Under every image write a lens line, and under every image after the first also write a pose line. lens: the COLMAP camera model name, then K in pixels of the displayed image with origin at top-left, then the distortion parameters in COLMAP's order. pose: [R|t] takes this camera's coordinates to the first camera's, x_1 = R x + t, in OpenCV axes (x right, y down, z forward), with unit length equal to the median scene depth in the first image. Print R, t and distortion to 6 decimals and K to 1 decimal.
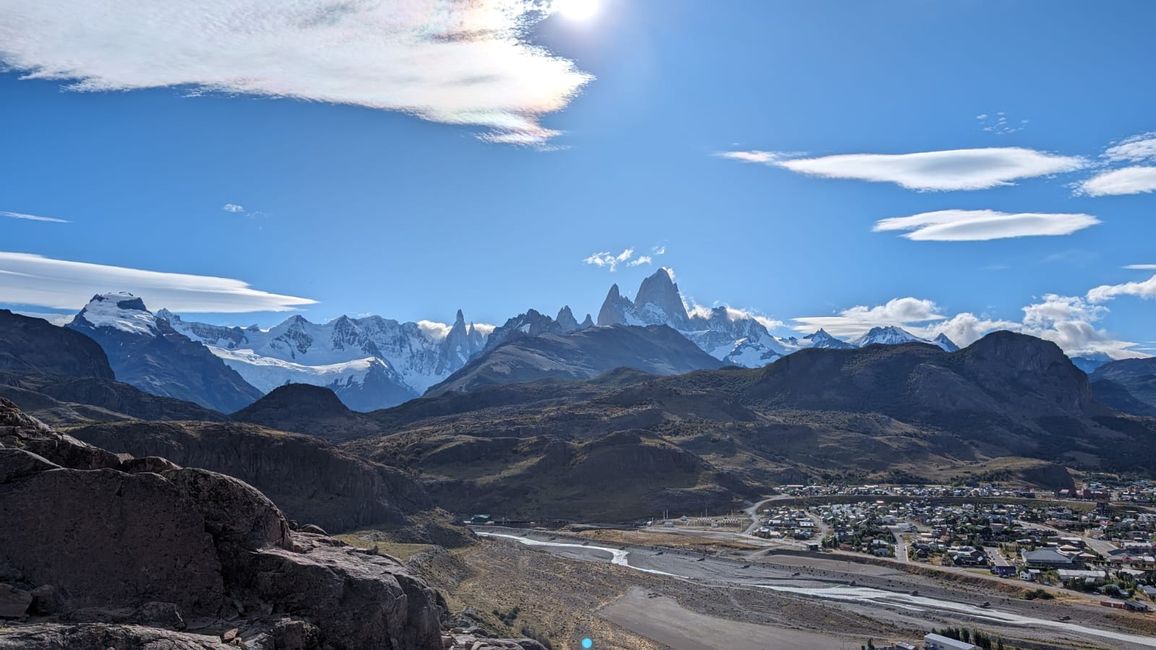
lens RADIAL K [[1873.6, 0, 578.0], [0, 1873.6, 325.0], [0, 0, 1]] dist [0.213112, 0.050023]
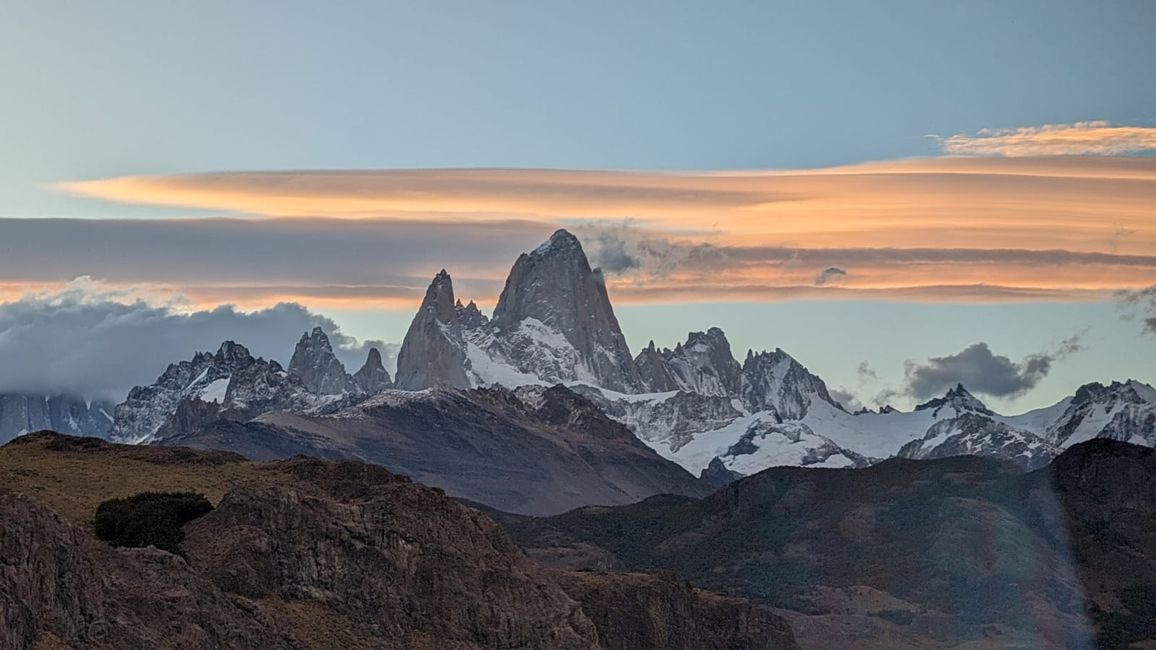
lens RADIAL K [[1873.6, 0, 578.0], [0, 1873.6, 325.0], [0, 0, 1]] dist [0.213112, 0.050023]
pose [[0.994258, 0.001847, 0.106997, 0.005892], [0.007150, 0.996470, -0.083640, 0.022030], [-0.106774, 0.083925, 0.990735, 0.605976]]
